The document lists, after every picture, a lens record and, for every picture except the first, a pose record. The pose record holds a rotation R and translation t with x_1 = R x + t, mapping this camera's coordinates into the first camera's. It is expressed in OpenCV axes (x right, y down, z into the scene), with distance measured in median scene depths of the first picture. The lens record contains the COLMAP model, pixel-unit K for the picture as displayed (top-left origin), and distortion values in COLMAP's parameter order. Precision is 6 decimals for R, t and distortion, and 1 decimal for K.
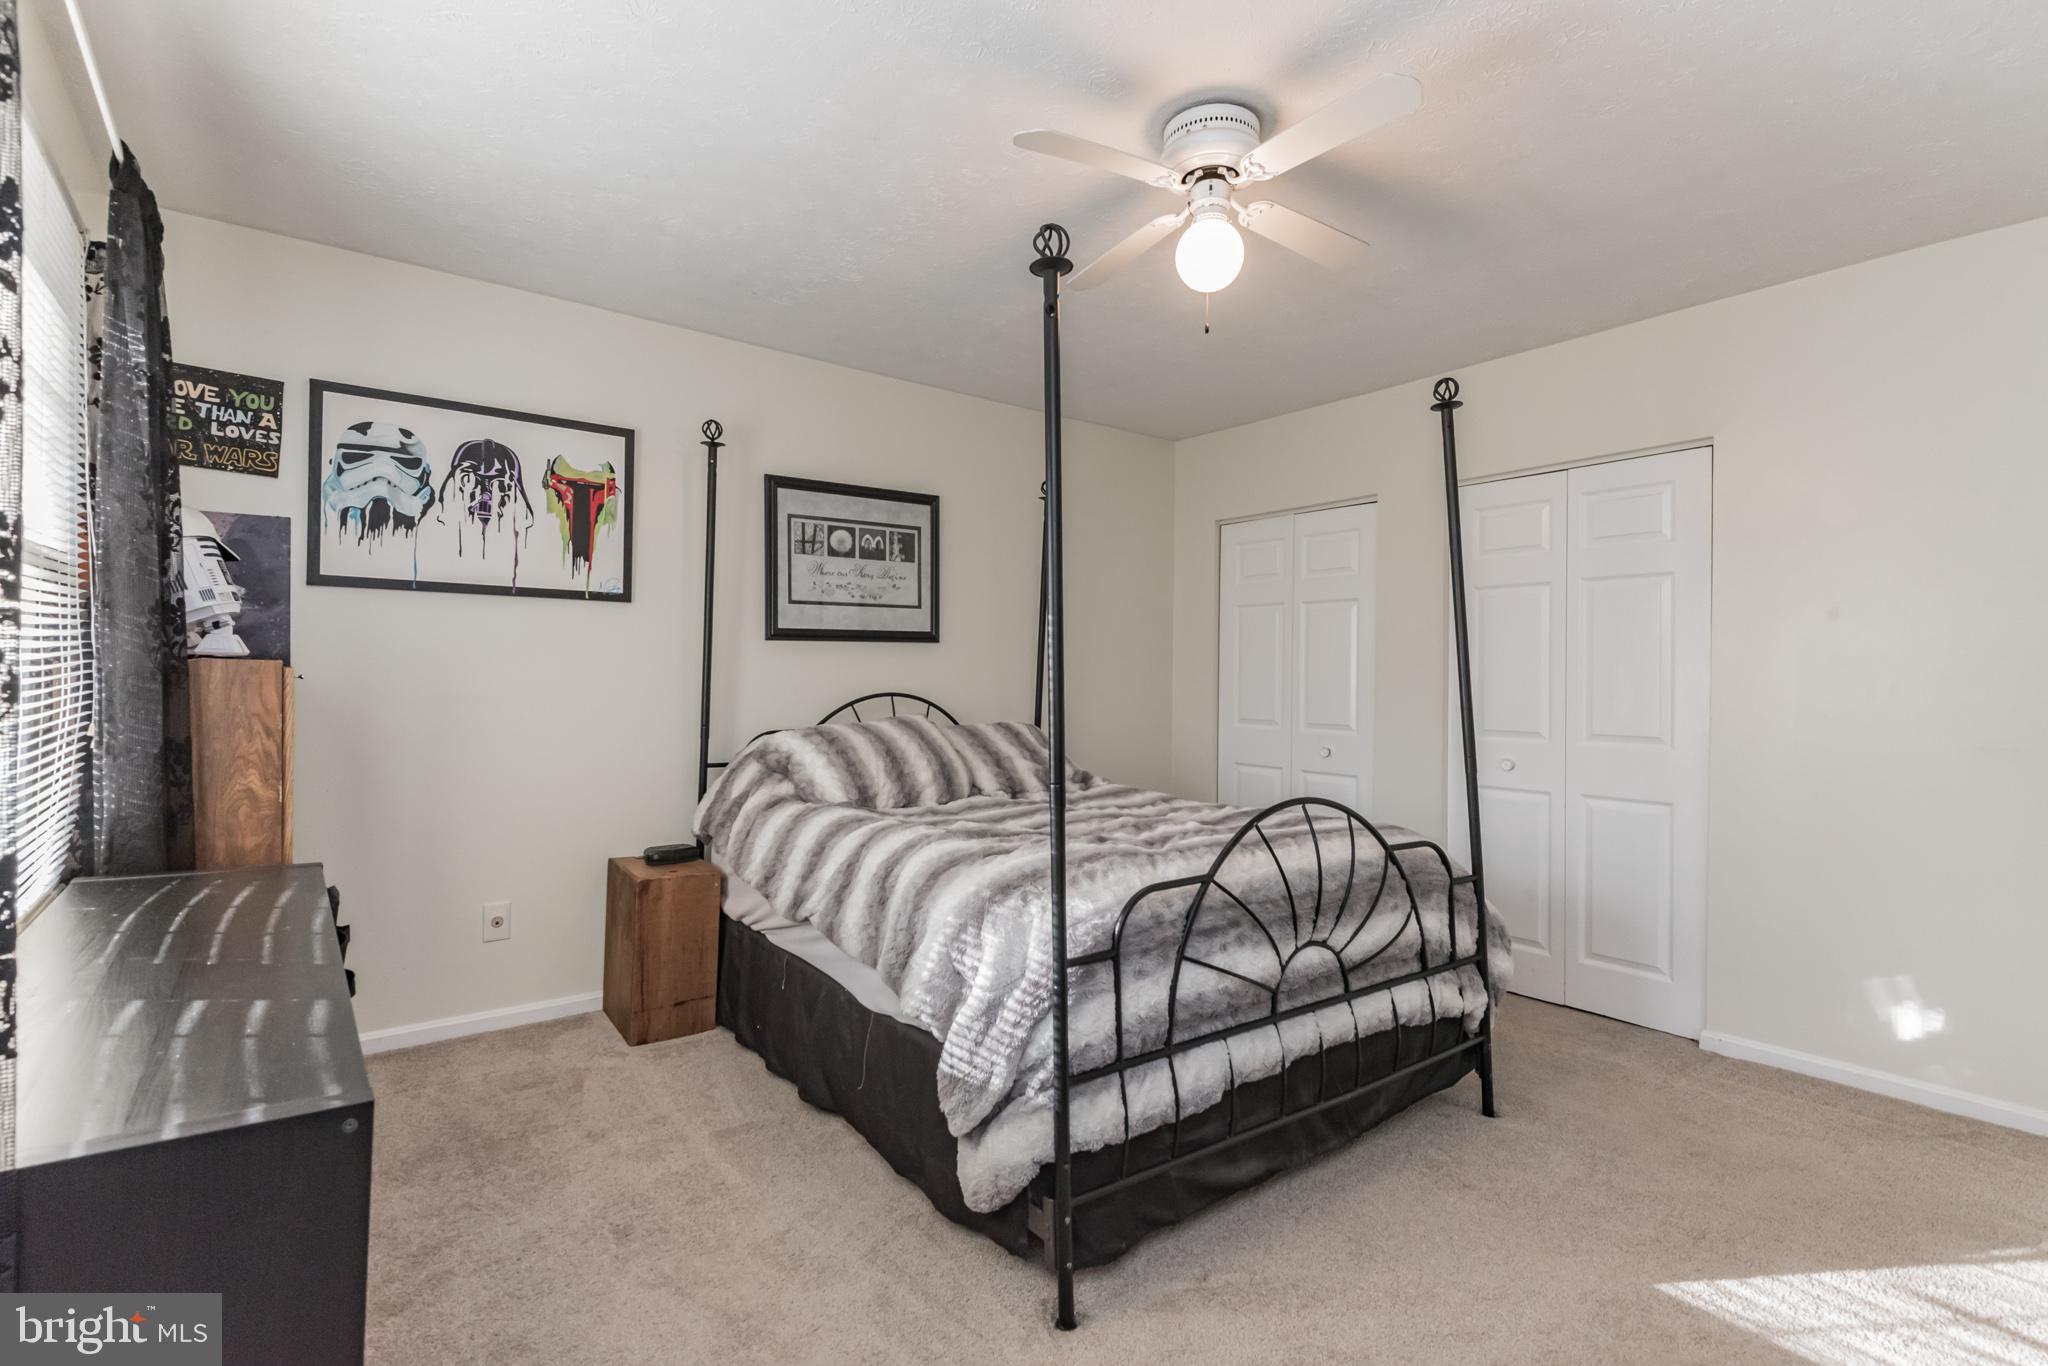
lens RADIAL K [[947.3, 0, 1014.1], [0, 947.3, 686.0], [0, 0, 1]] dist [0.013491, -0.010240]
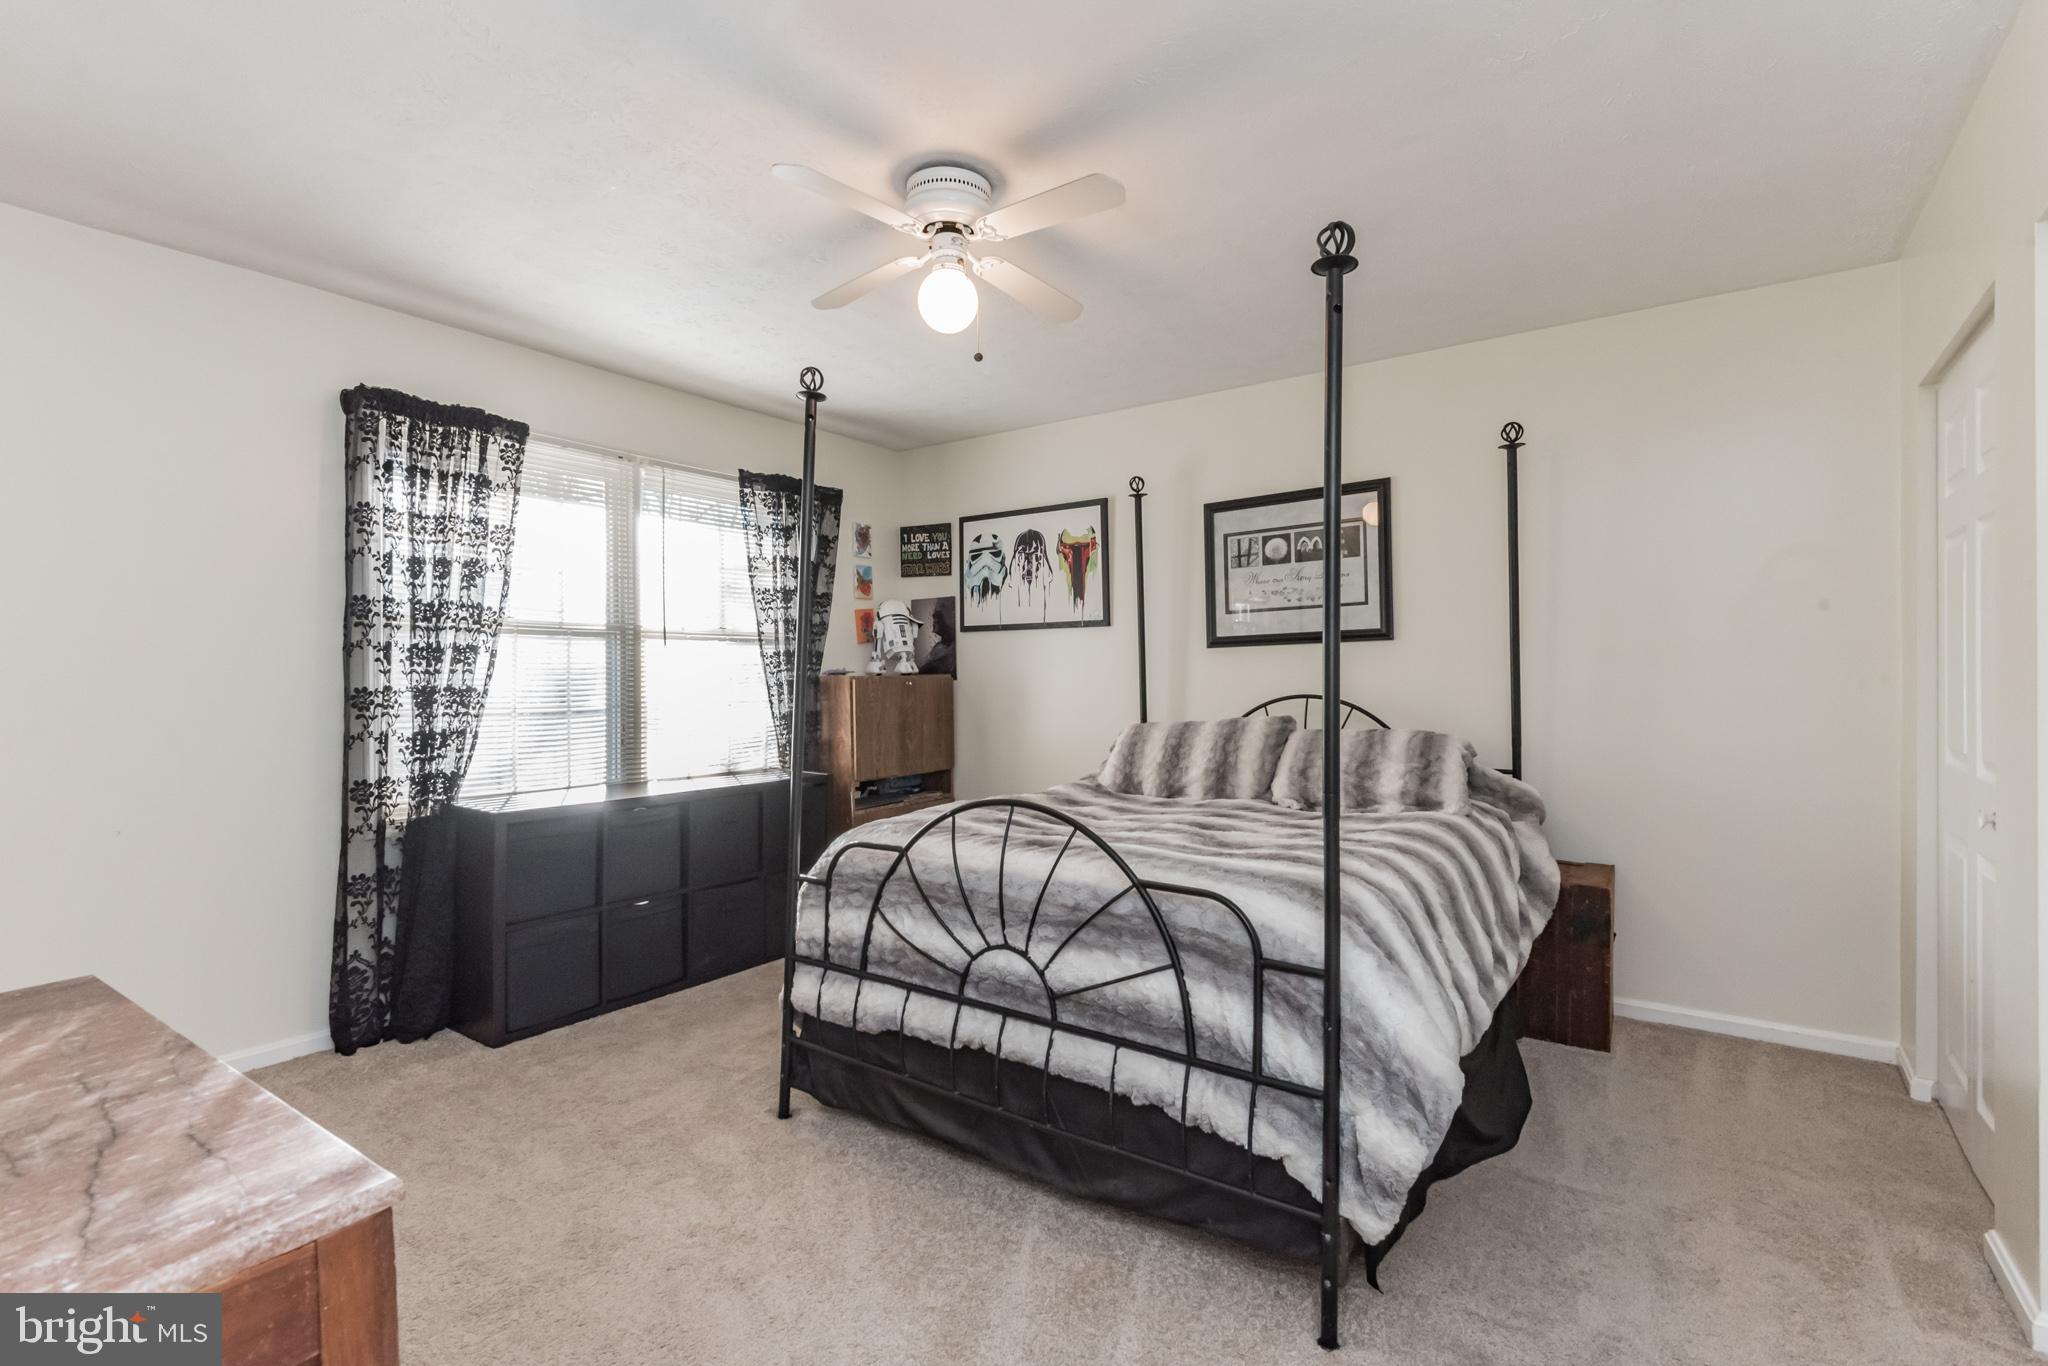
lens RADIAL K [[947.3, 0, 1016.8], [0, 947.3, 681.8], [0, 0, 1]] dist [0.013491, -0.010240]
pose [[0.300136, -0.009515, -0.953849, 0.923110], [0.002081, 0.999954, -0.009320, 0.003430], [0.953894, 0.000813, 0.300142, 0.524505]]
